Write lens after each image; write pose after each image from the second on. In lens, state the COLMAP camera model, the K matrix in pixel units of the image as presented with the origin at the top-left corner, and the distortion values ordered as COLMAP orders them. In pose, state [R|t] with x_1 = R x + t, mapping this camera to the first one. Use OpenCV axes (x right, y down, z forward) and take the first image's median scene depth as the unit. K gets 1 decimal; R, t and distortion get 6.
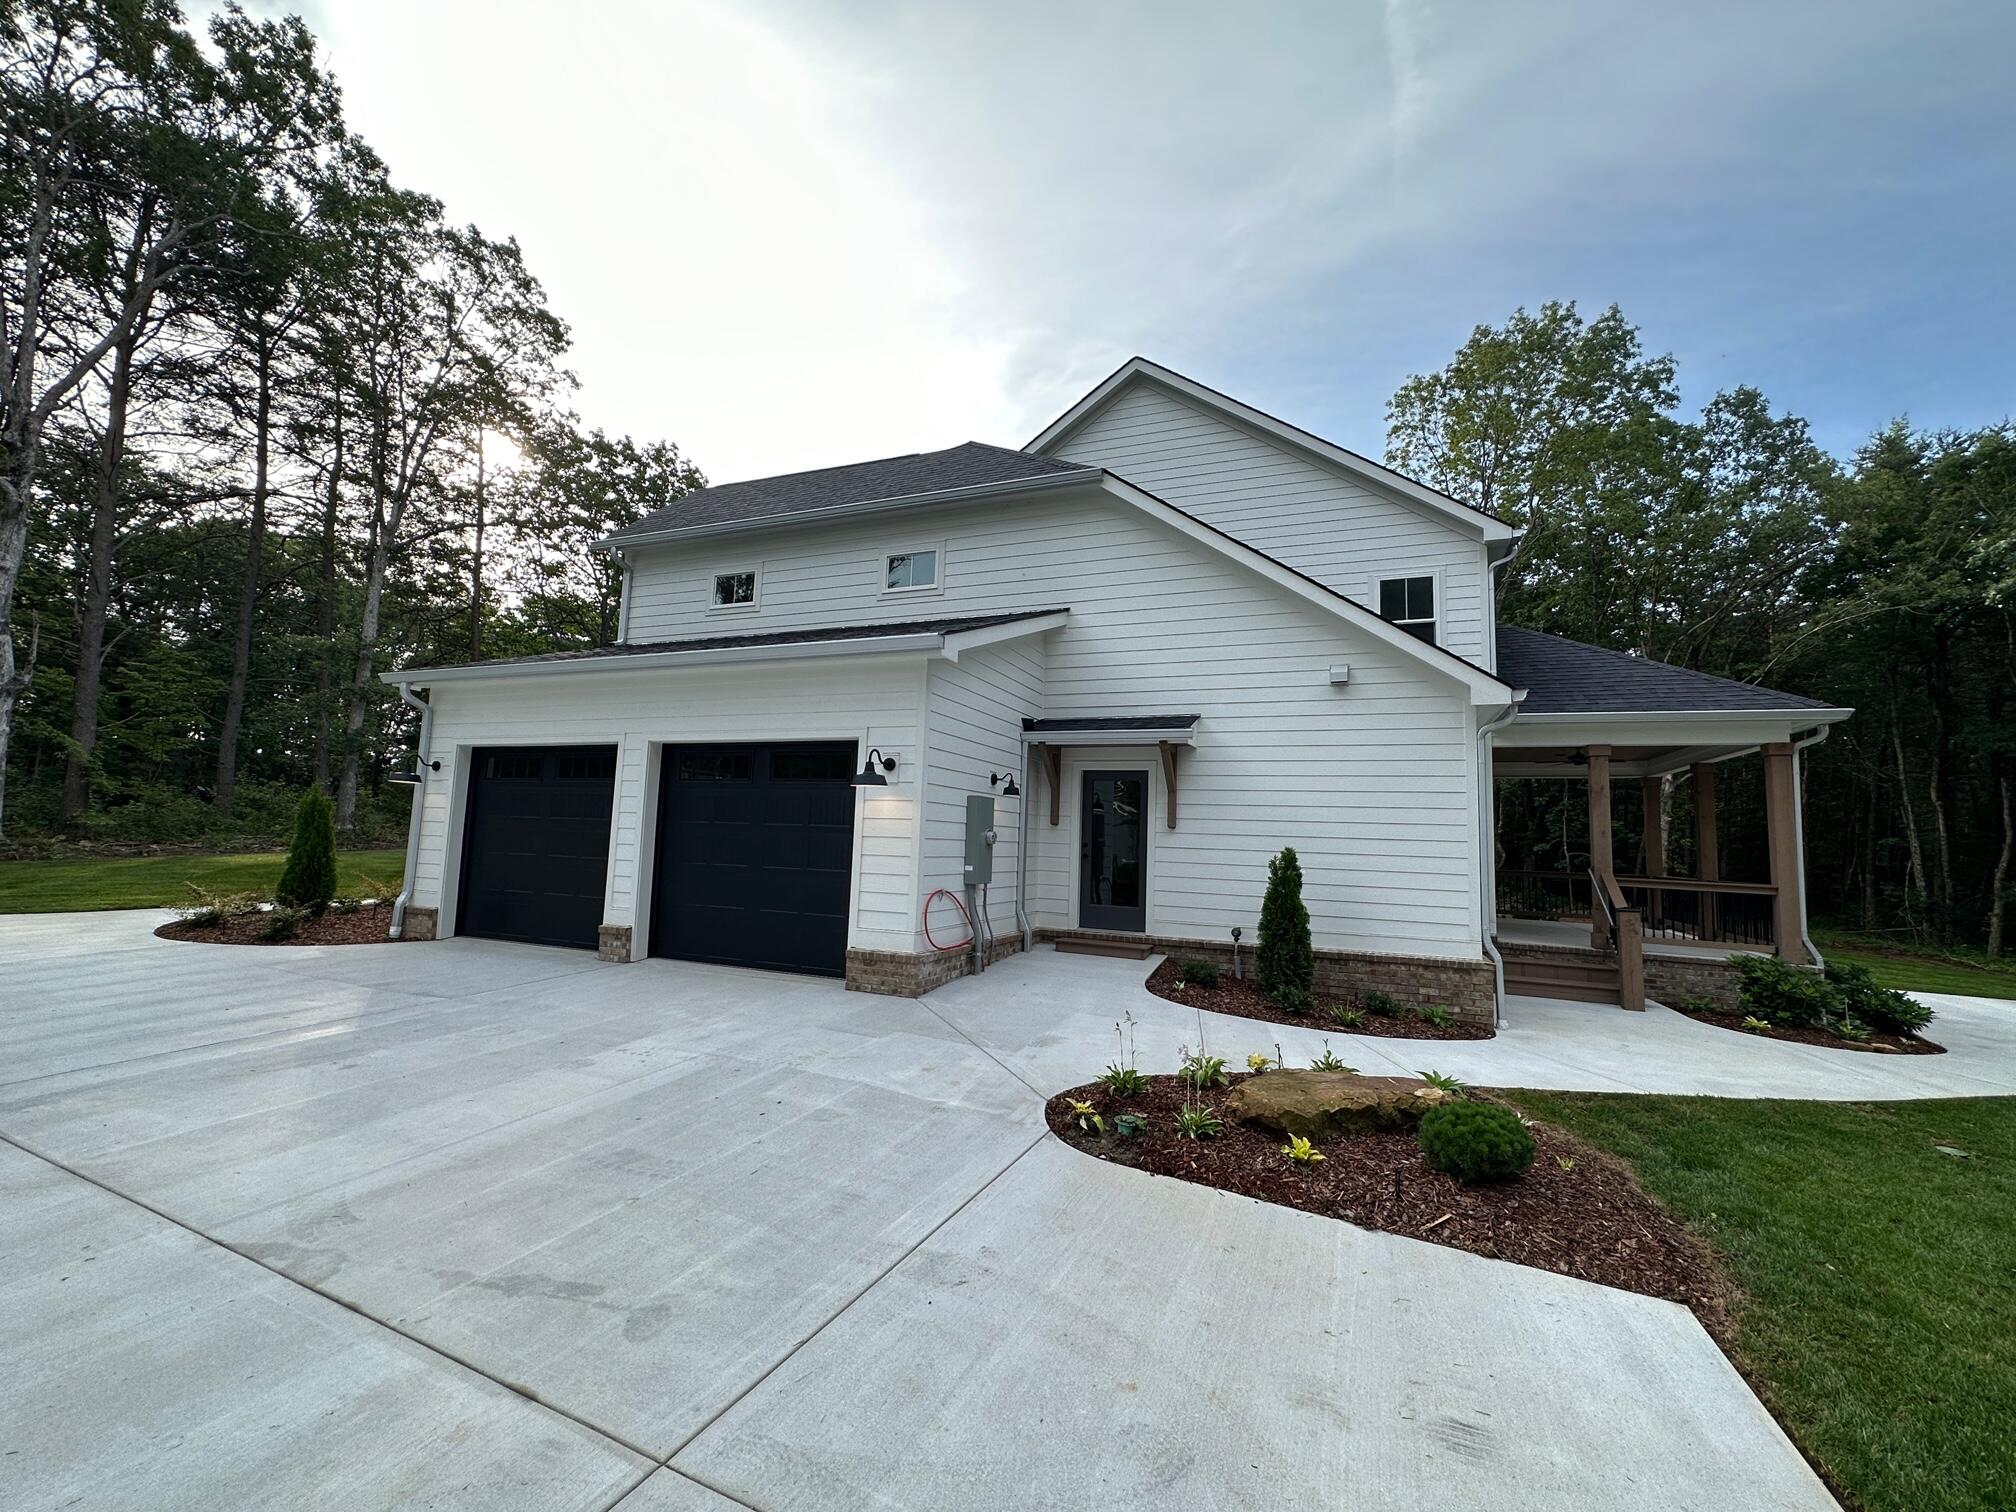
lens RADIAL K [[830.0, 0, 1007.4], [0, 830.0, 735.4], [0, 0, 1]] dist [-0.001557, -0.000085]
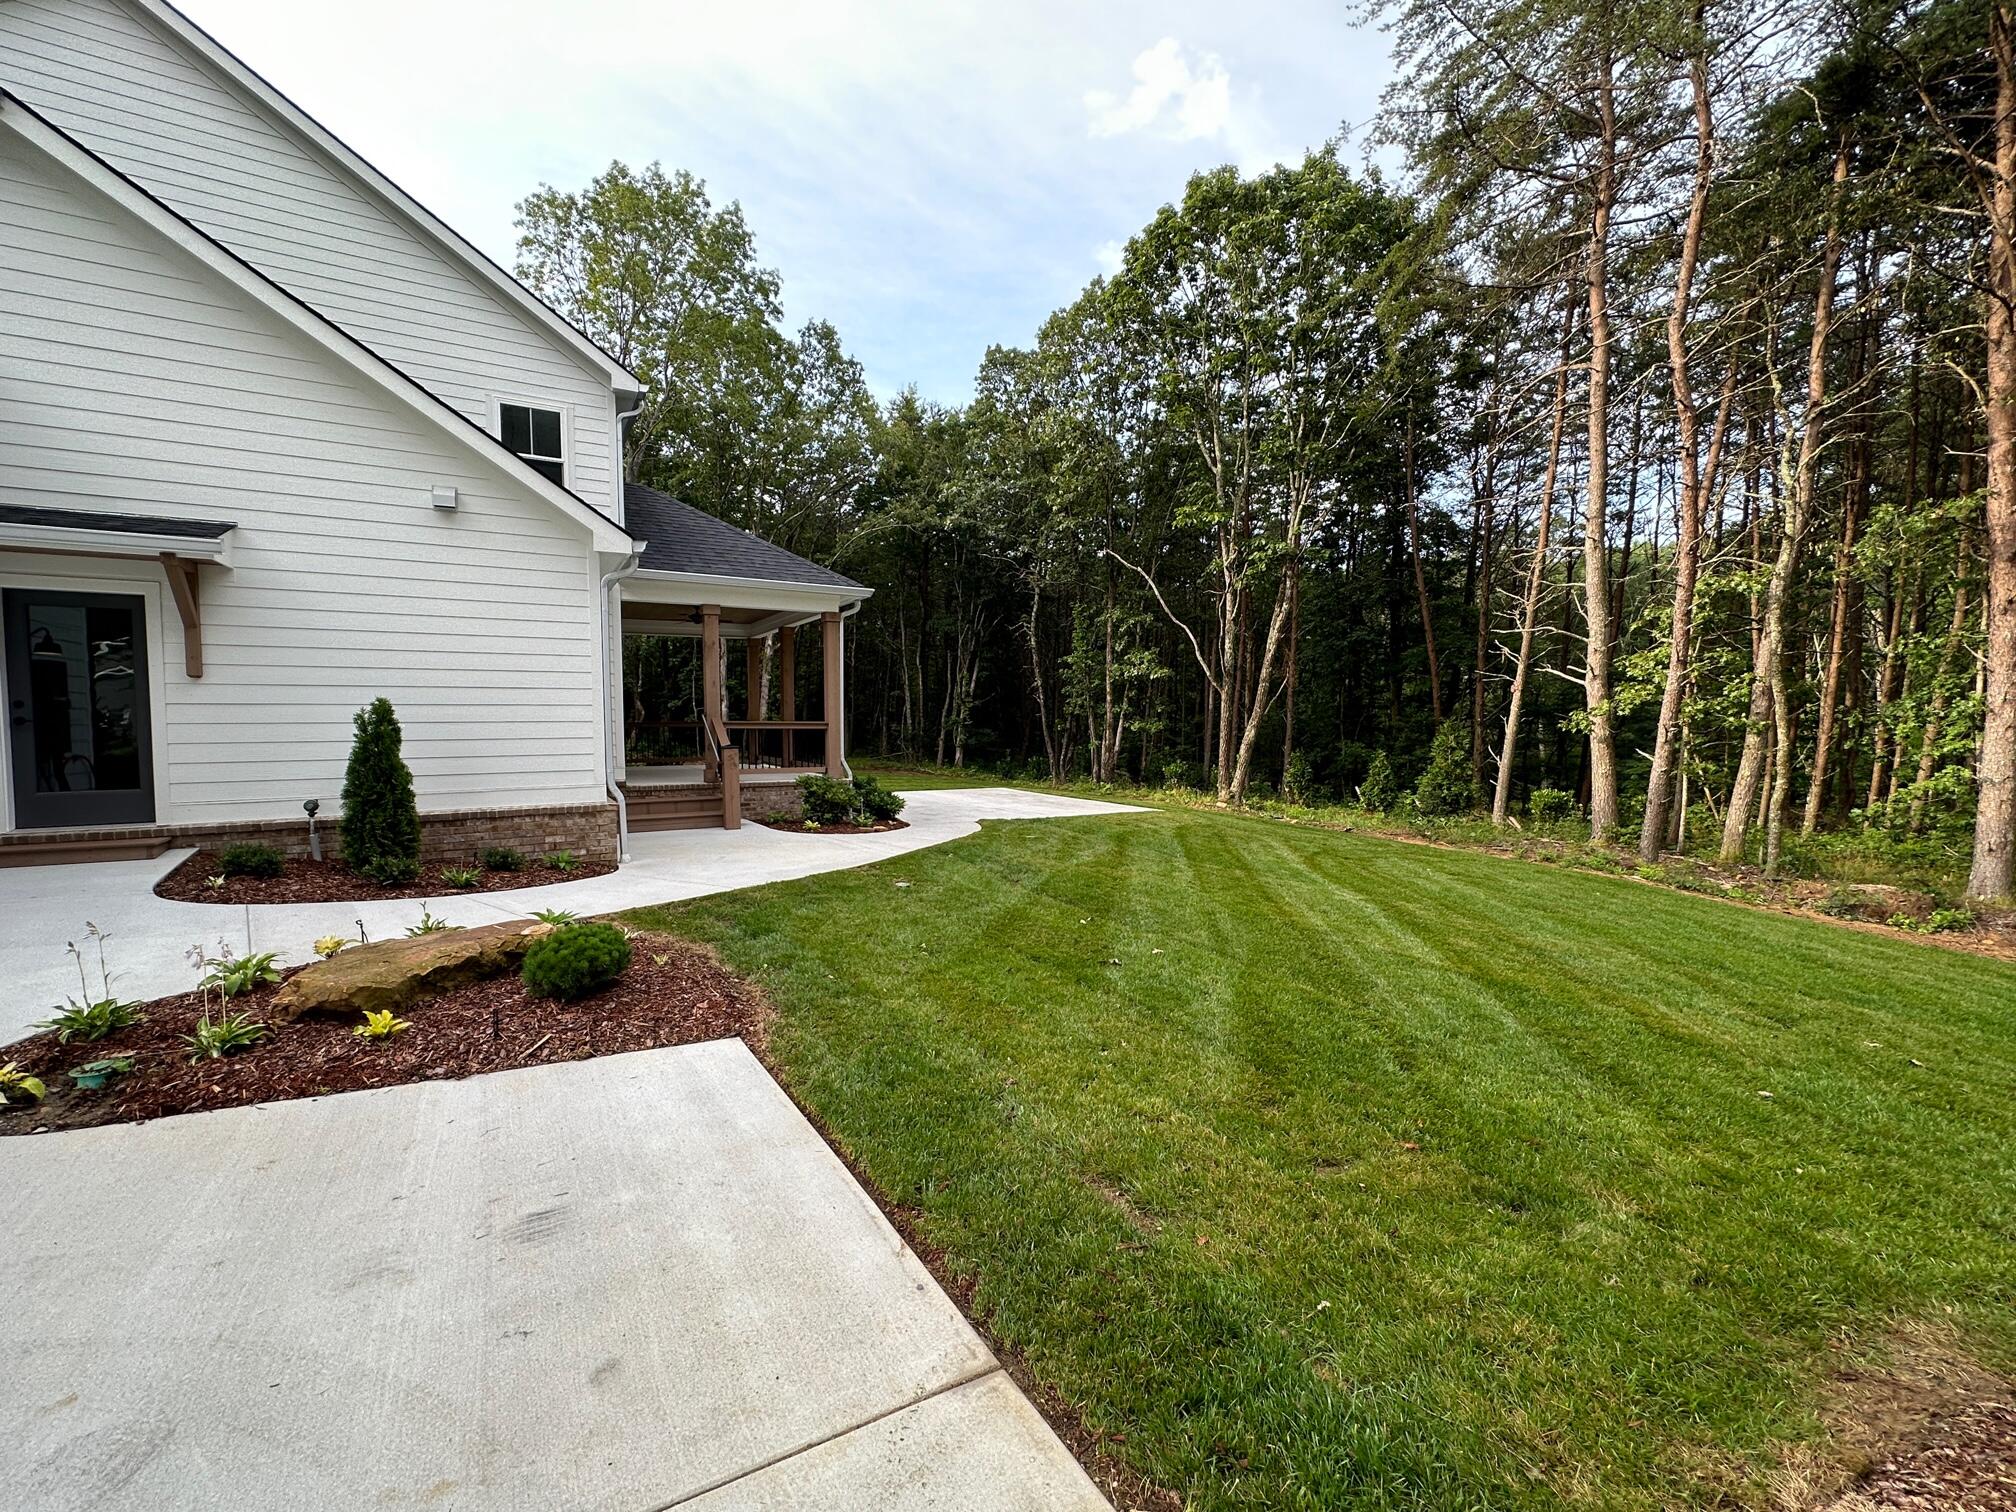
lens RADIAL K [[798.6, 0, 1008.0], [0, 798.6, 756.0], [0, 0, 1]] dist [-0.001624, 0.000164]
pose [[0.609338, -0.060574, 0.790593, 0.087540], [-0.061472, 0.990468, 0.123267, 0.058095], [-0.790524, -0.123711, 0.599807, -0.000271]]
